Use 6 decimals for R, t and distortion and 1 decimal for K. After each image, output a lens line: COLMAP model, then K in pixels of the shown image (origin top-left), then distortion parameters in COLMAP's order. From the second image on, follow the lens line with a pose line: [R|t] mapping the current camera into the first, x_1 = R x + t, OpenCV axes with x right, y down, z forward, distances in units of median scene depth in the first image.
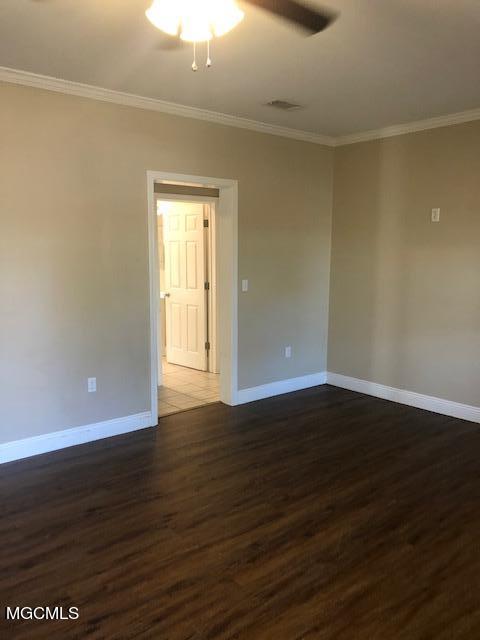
lens RADIAL K [[522.4, 0, 240.9], [0, 522.4, 318.8], [0, 0, 1]] dist [0.022009, -0.021756]
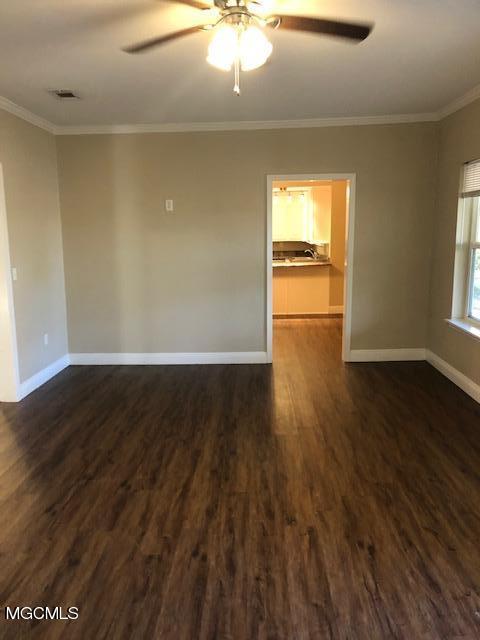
lens RADIAL K [[522.4, 0, 243.4], [0, 522.4, 318.2], [0, 0, 1]] dist [0.022009, -0.021756]
pose [[0.678967, -0.134109, 0.721816, -0.676331], [0.115383, 0.990449, 0.075485, -0.013860], [-0.725045, 0.032033, 0.687956, 0.070068]]
